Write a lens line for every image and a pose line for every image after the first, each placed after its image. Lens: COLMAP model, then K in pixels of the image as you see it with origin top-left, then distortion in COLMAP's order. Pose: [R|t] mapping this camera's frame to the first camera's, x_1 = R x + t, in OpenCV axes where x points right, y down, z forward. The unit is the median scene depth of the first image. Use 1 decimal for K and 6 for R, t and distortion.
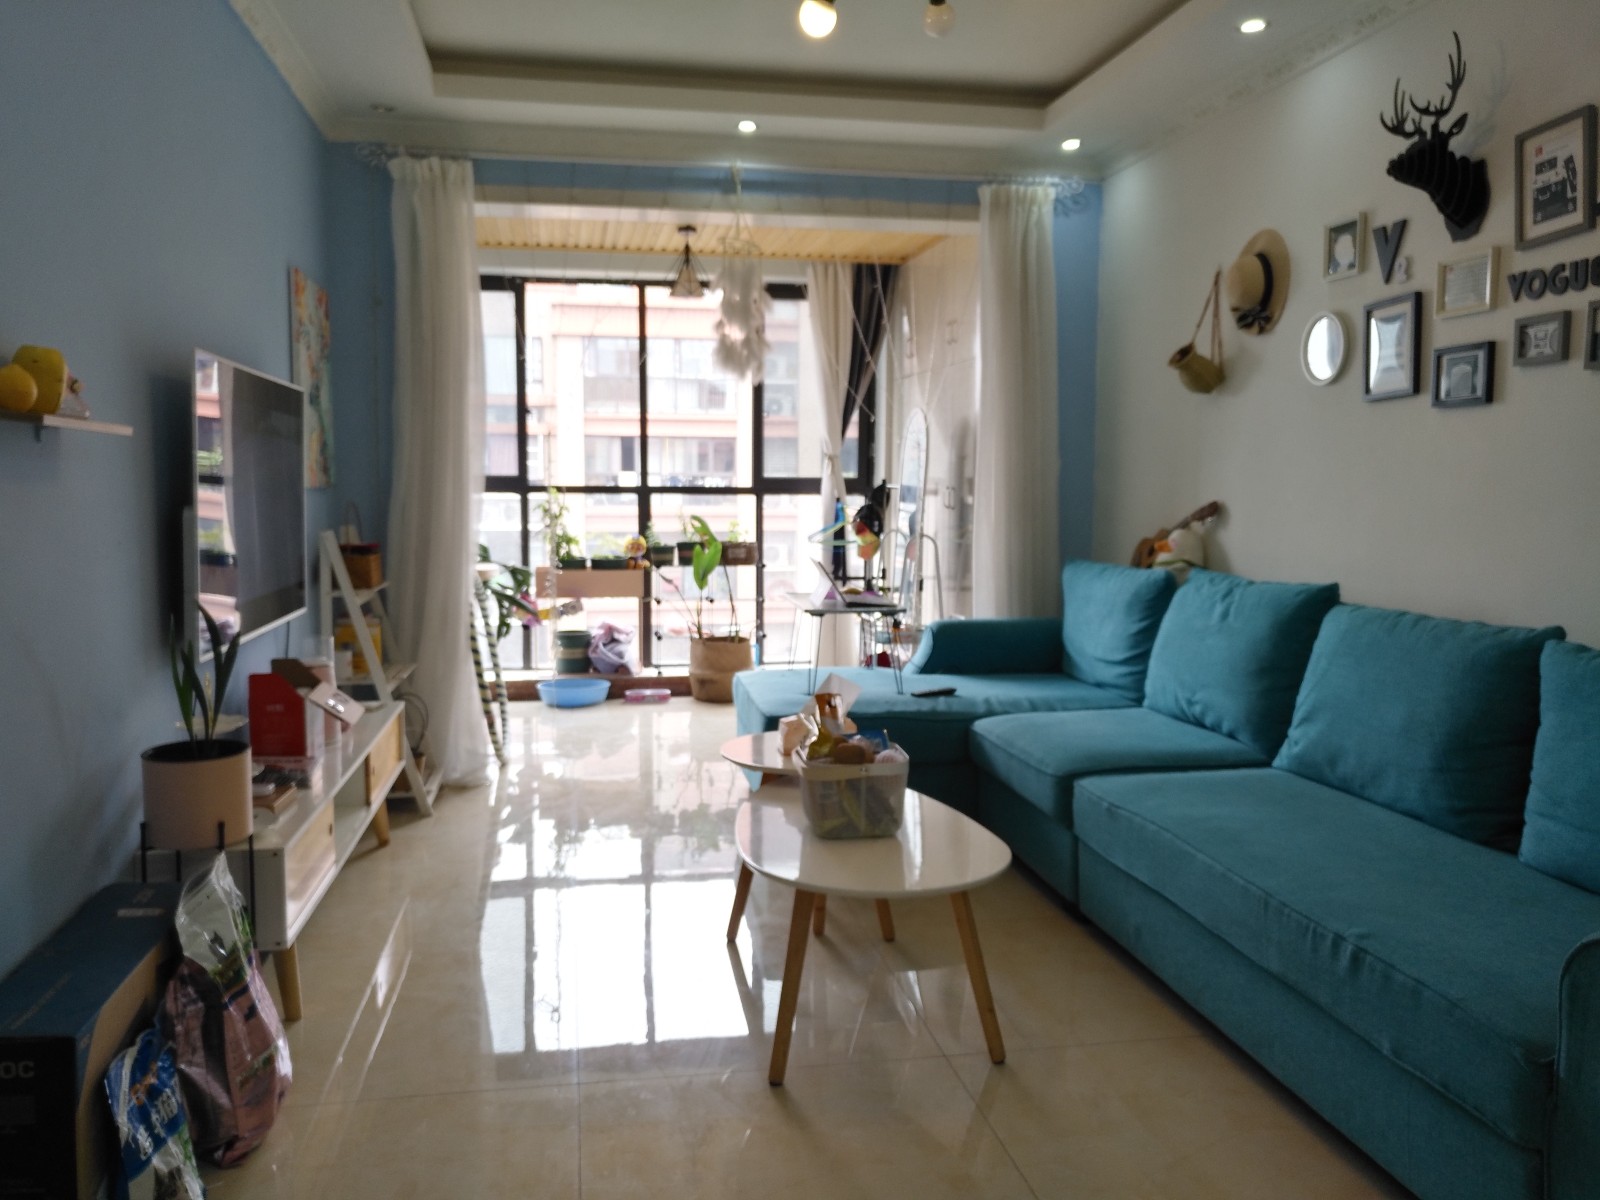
lens RADIAL K [[1255.3, 0, 800.0], [0, 1255.3, 600.0], [0, 0, 1]] dist [0.003274, -0.112370]
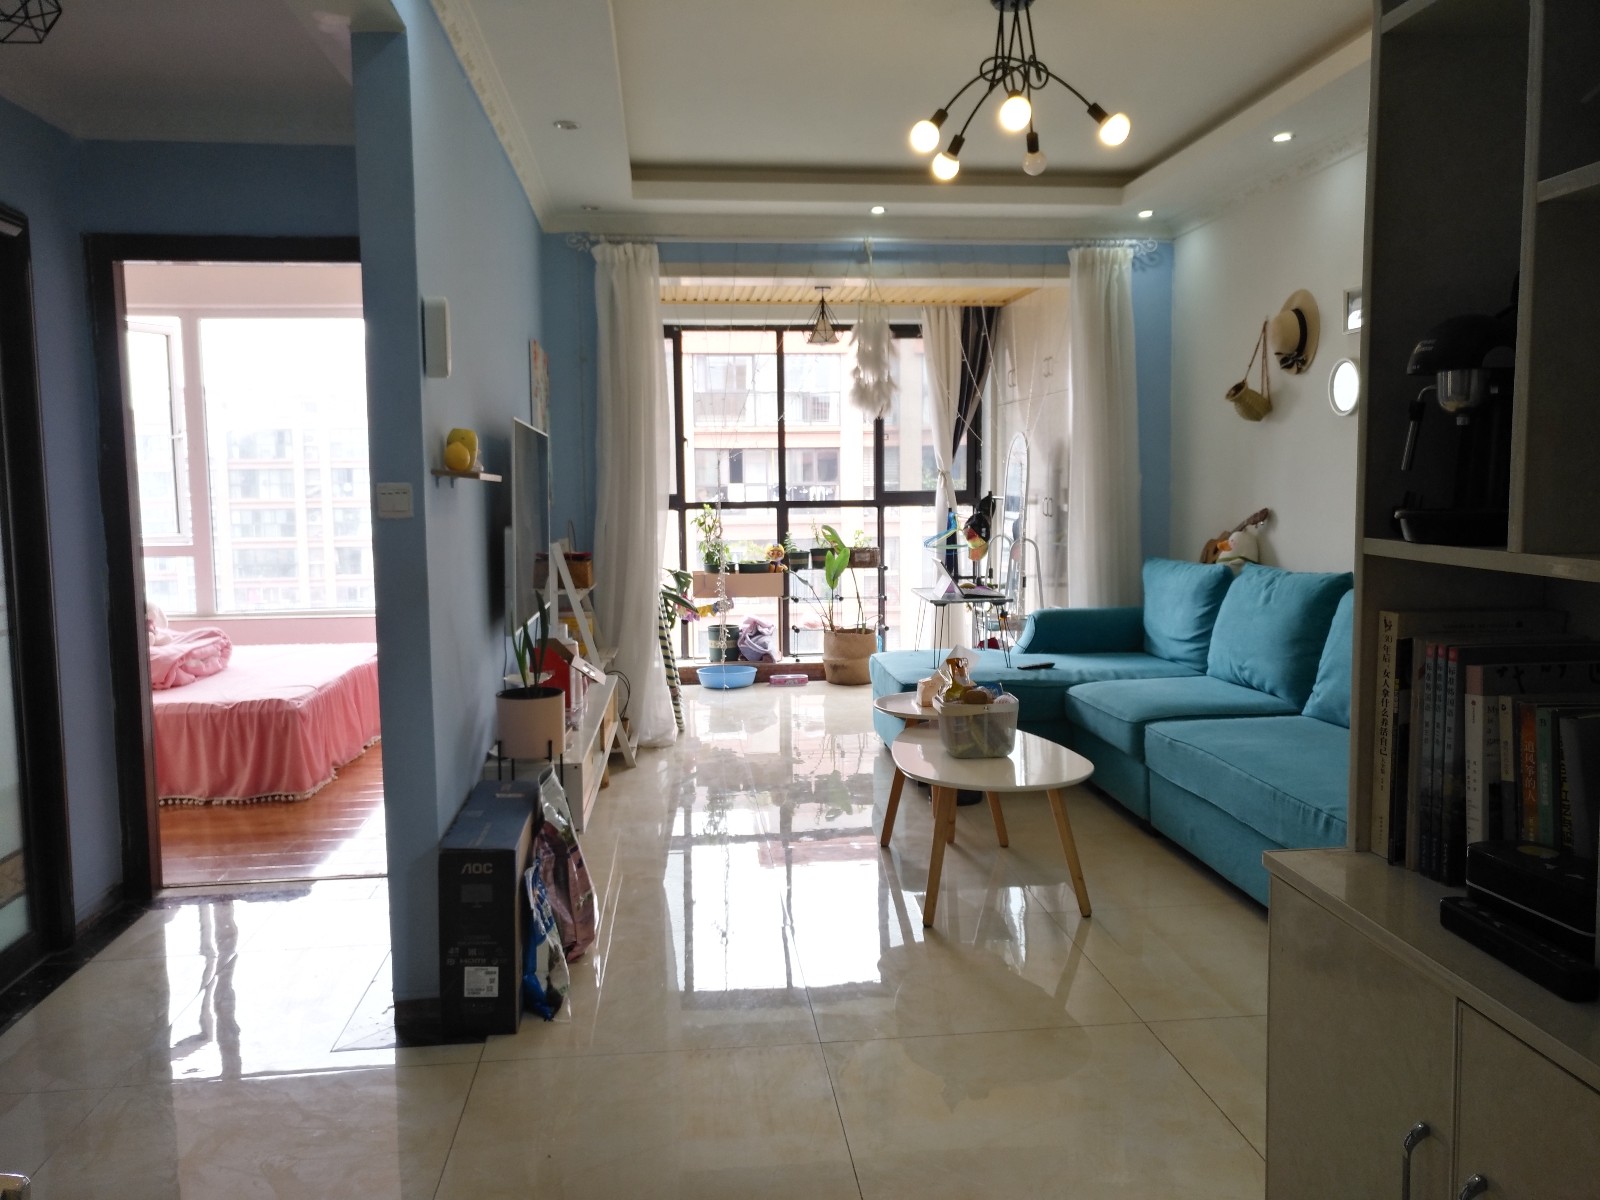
lens RADIAL K [[1255.3, 0, 800.0], [0, 1255.3, 600.0], [0, 0, 1]] dist [0.003274, -0.112370]
pose [[0.996875, -0.010767, -0.078261, -0.025340], [0.010364, 0.999931, -0.005555, 0.011572], [0.078315, 0.004726, 0.996917, -0.229603]]
